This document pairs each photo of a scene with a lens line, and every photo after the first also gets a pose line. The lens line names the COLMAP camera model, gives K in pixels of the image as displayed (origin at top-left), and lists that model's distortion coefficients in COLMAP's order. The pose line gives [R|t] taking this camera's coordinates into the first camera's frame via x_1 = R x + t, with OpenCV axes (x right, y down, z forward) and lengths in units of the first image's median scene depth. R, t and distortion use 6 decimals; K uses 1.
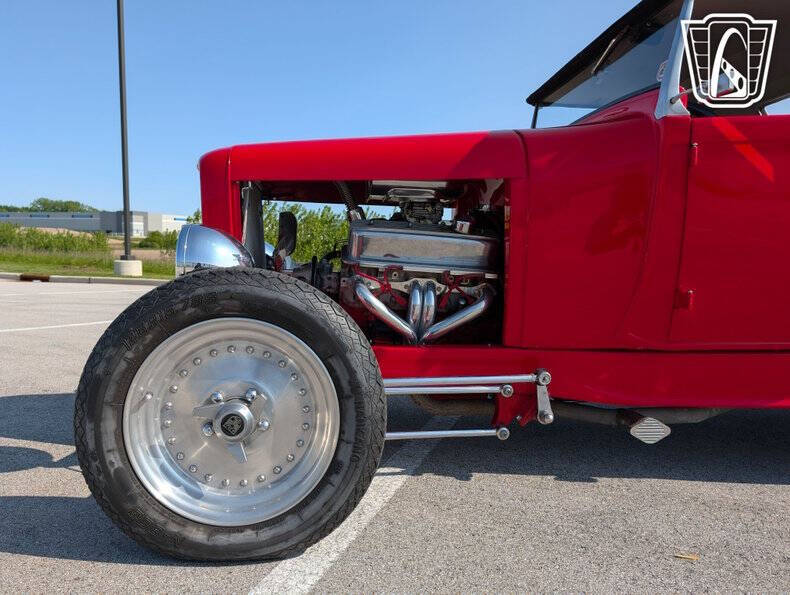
lens RADIAL K [[570.0, 0, 394.2], [0, 570.0, 303.3], [0, 0, 1]] dist [0.007036, -0.004040]
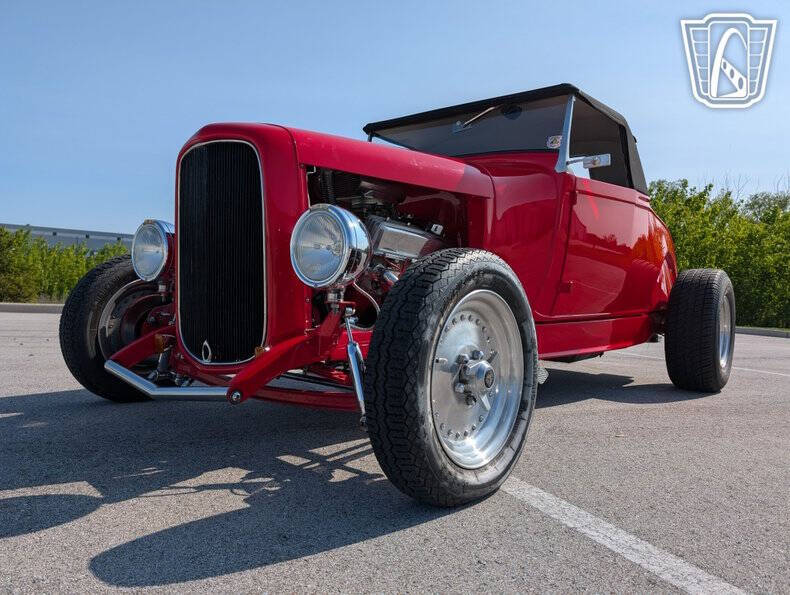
lens RADIAL K [[573.5, 0, 395.0], [0, 573.5, 297.5], [0, 0, 1]] dist [0.007742, -0.000484]
pose [[0.704077, 0.001179, 0.710123, -1.209555], [0.025215, 0.999326, -0.026660, 0.065773], [-0.709676, 0.036677, 0.703573, 0.269129]]
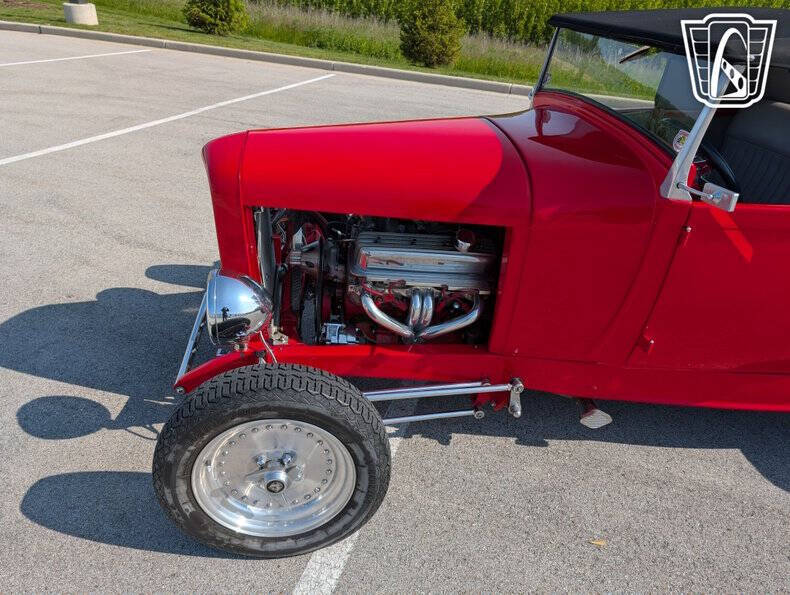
lens RADIAL K [[567.9, 0, 393.0], [0, 567.9, 307.9], [0, 0, 1]] dist [0.006357, 0.000112]
pose [[0.998717, 0.030877, 0.040131, -0.073359], [-0.045382, 0.897361, 0.438957, -0.705363], [-0.022459, -0.440216, 0.897611, -0.003139]]
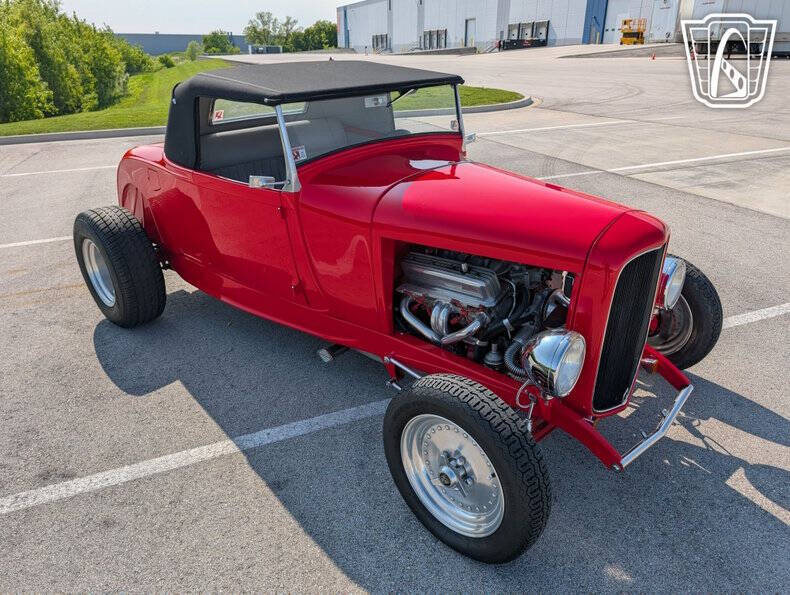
lens RADIAL K [[569.7, 0, 397.6], [0, 569.7, 308.6], [0, 0, 1]] dist [0.005663, 0.002722]
pose [[-0.640484, -0.333871, 0.691600, -1.233531], [0.068492, 0.872132, 0.484453, -1.039531], [-0.764911, 0.357653, -0.535719, 3.080240]]
